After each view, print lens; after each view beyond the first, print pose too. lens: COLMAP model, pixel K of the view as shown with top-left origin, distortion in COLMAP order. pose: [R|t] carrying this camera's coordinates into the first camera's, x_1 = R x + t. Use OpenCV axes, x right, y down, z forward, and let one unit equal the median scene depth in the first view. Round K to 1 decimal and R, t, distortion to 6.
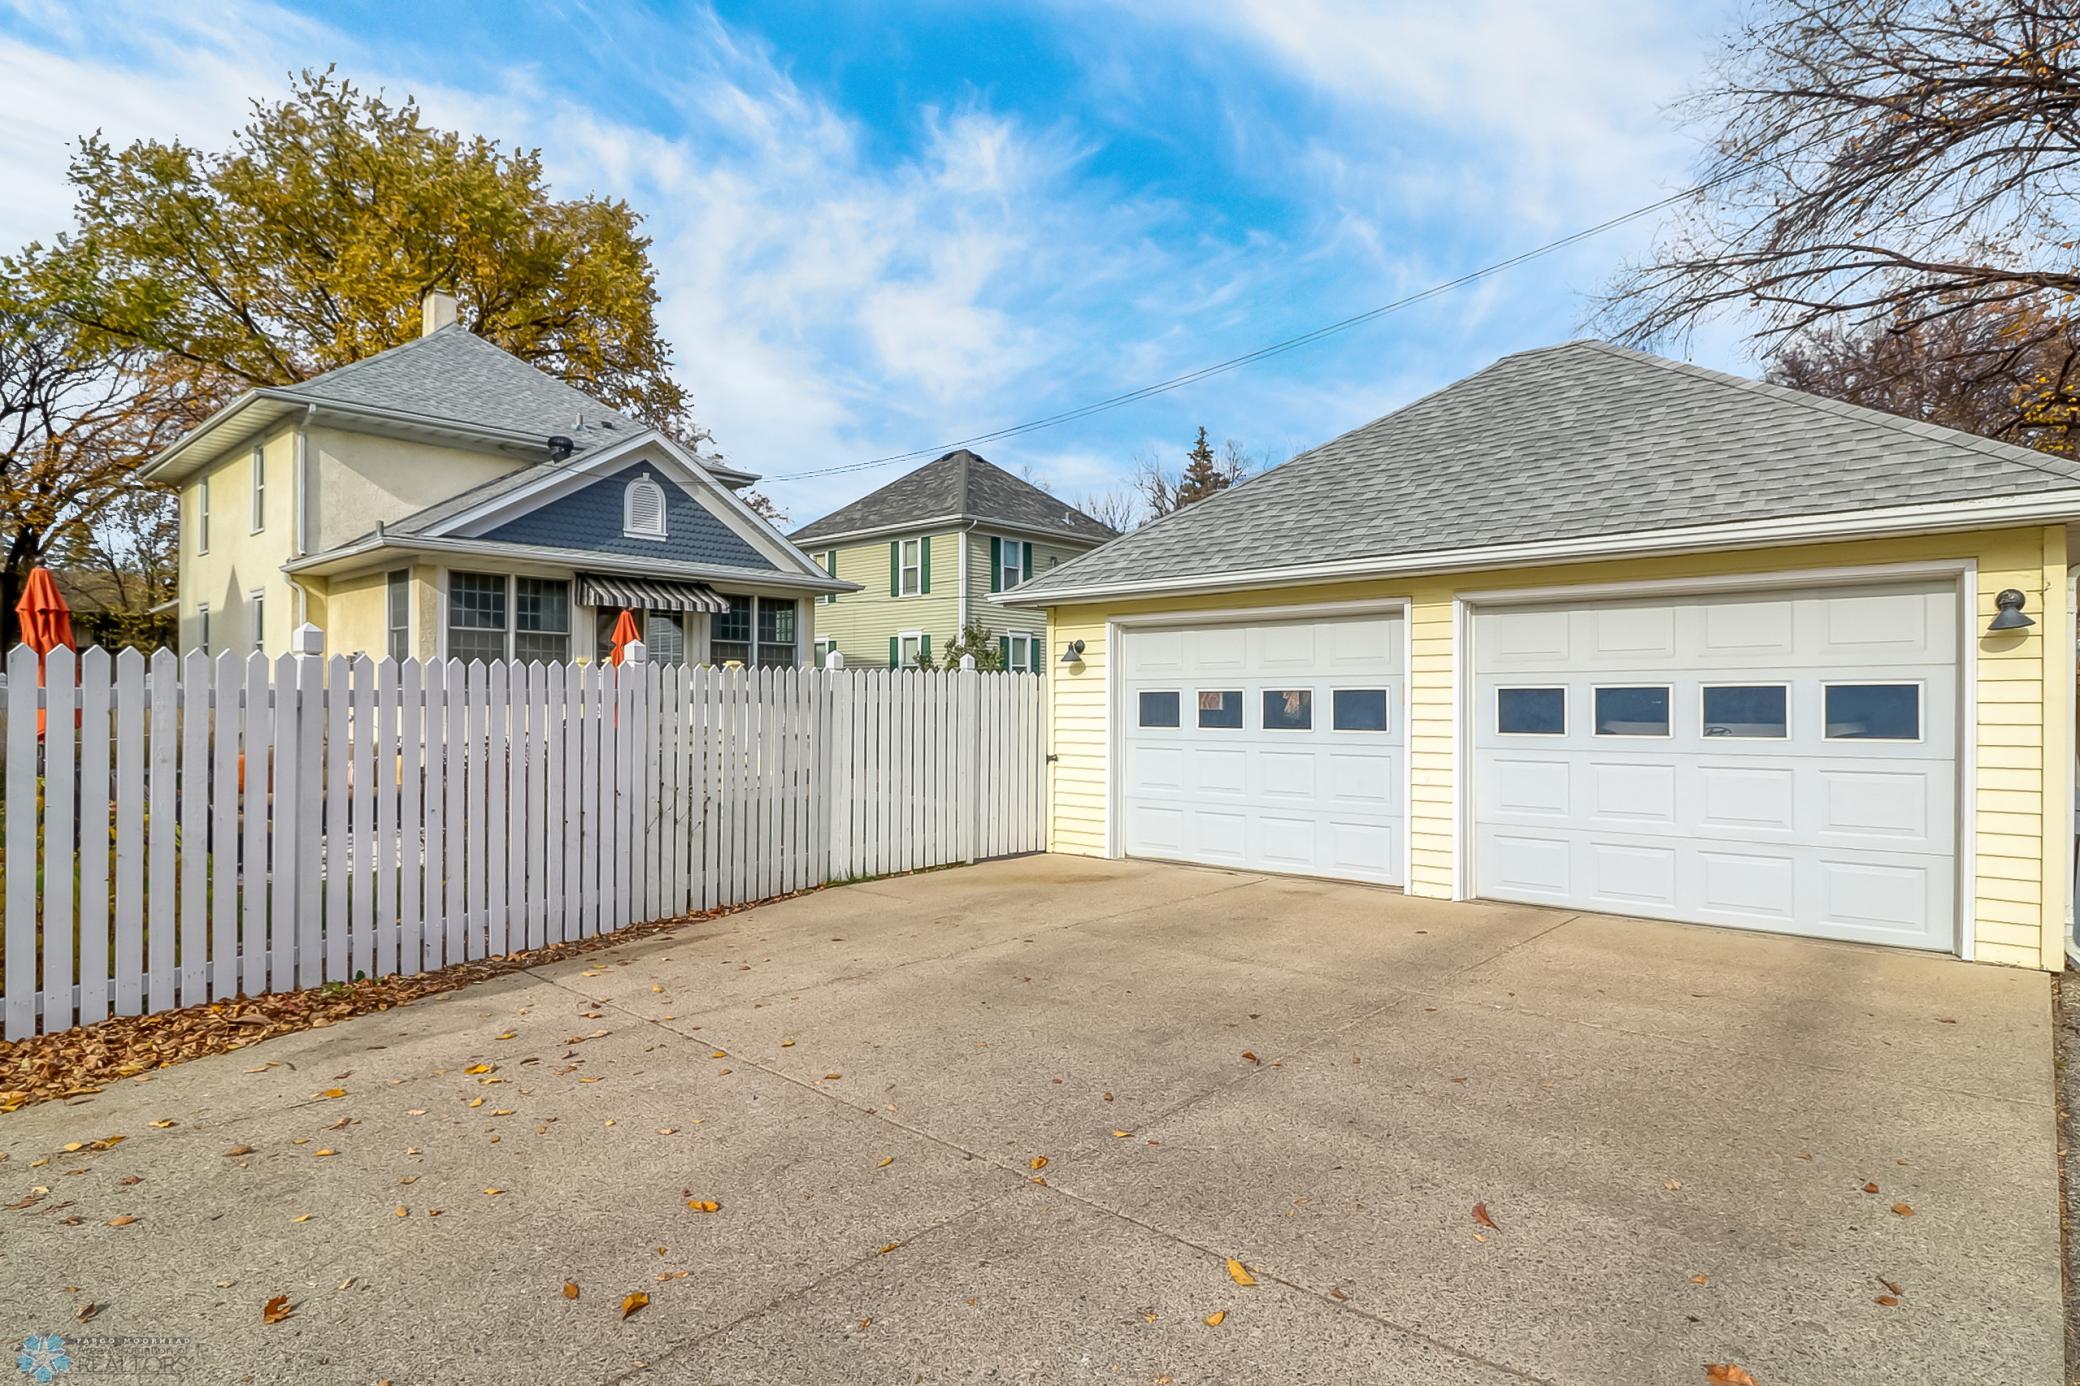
lens RADIAL K [[995.5, 0, 1026.6], [0, 995.5, 691.5], [0, 0, 1]] dist [0.028441, -0.019396]
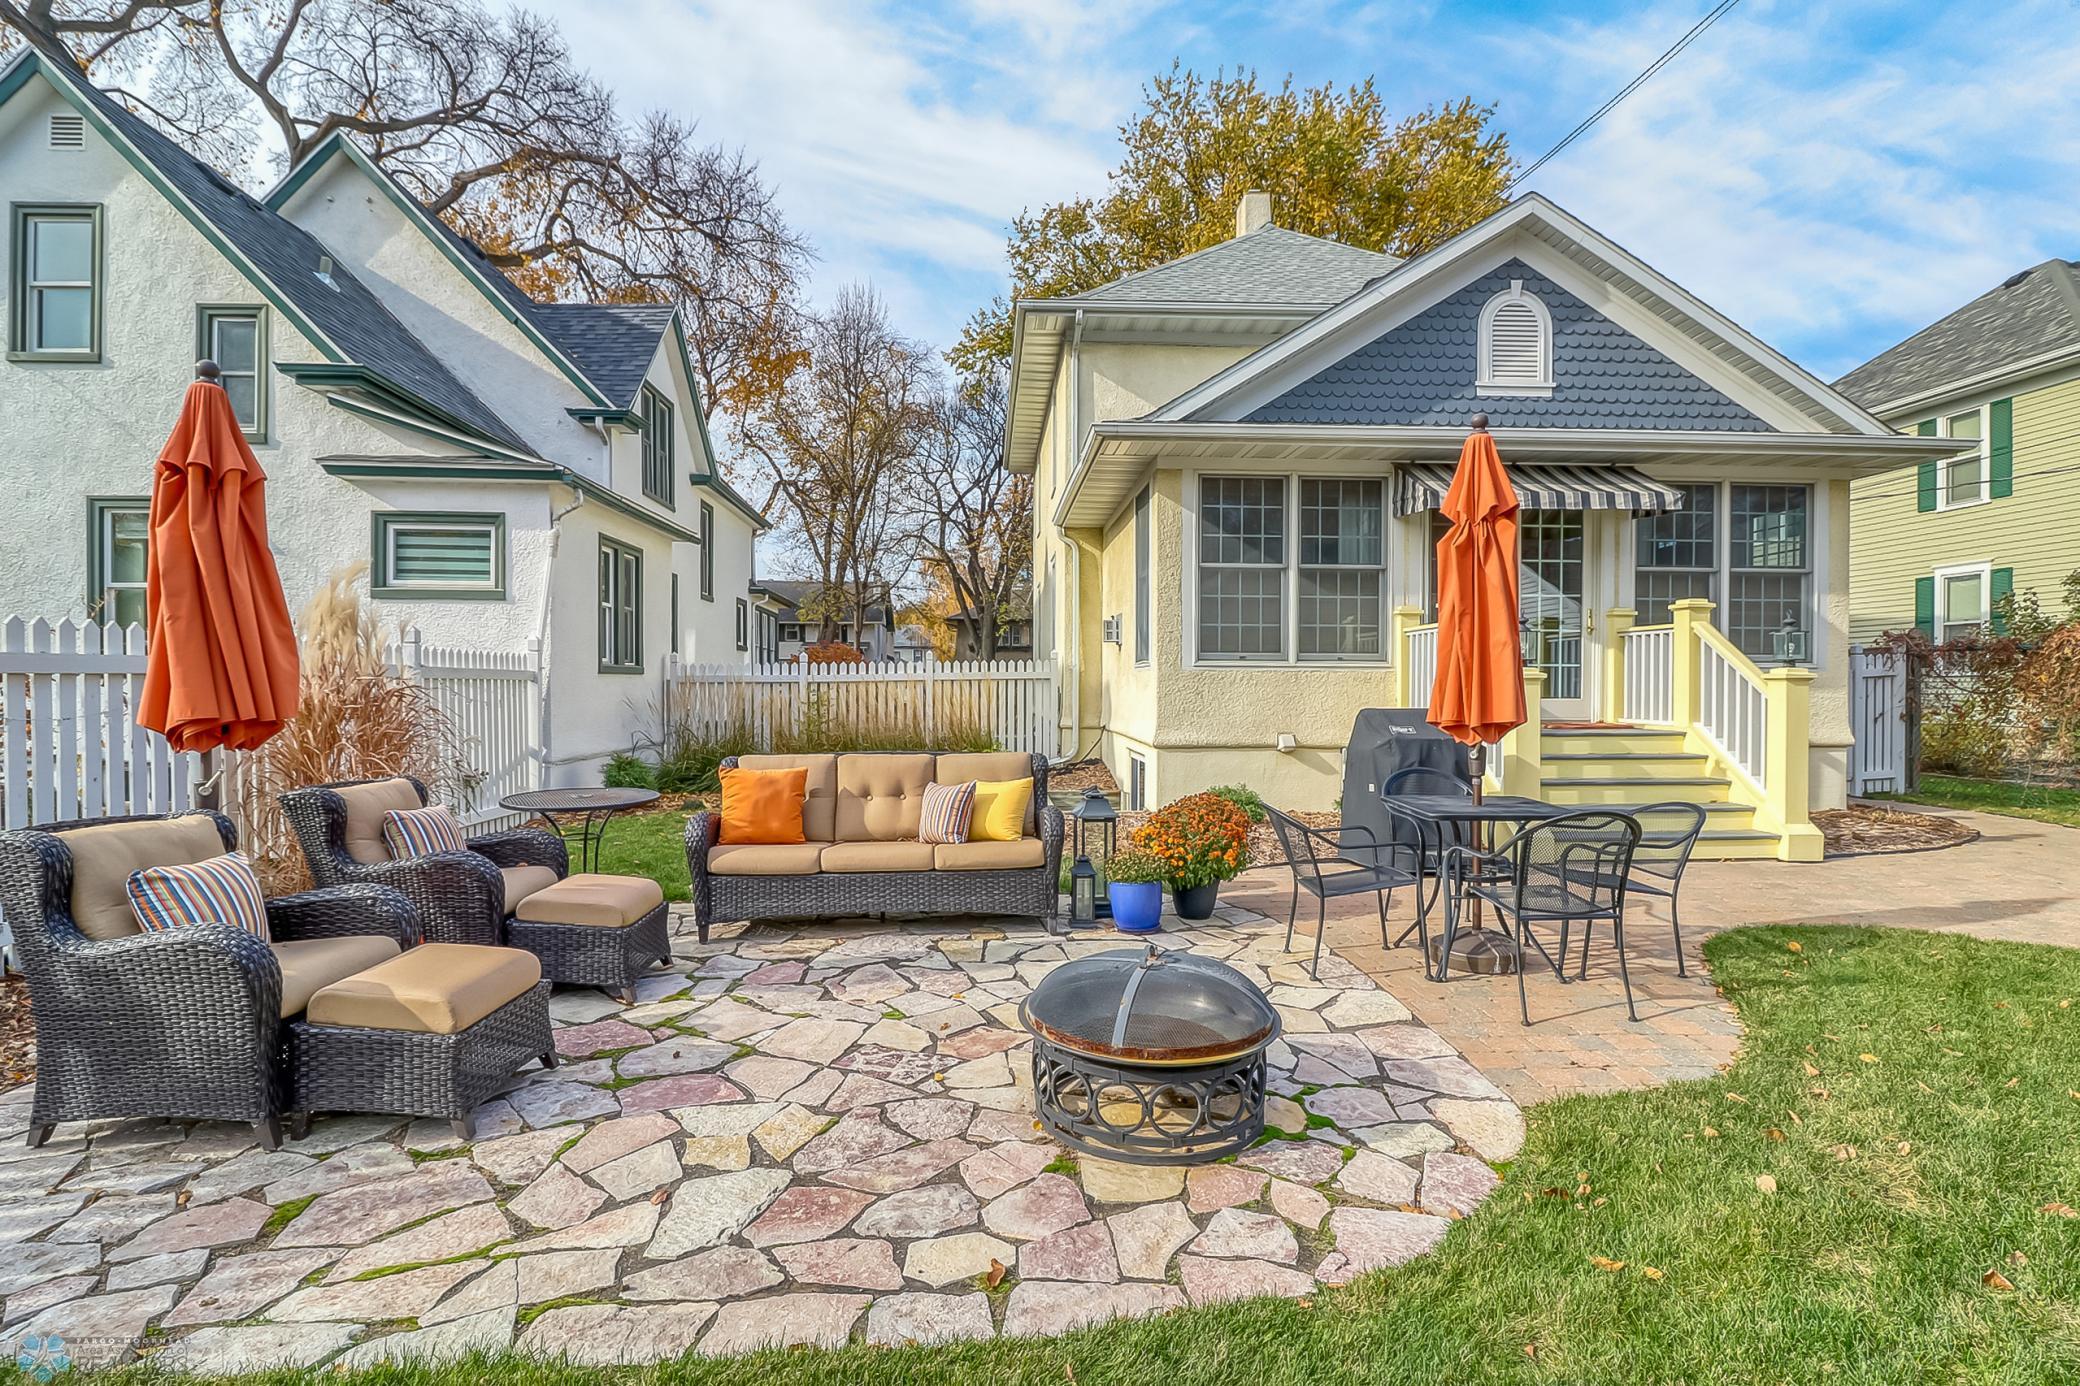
lens RADIAL K [[995.5, 0, 1026.6], [0, 995.5, 691.5], [0, 0, 1]] dist [0.028441, -0.019396]
pose [[0.693127, -0.001474, -0.720814, -0.160865], [0.010988, 0.999903, 0.008521, 0.008815], [0.720731, -0.013827, 0.693077, 0.396555]]
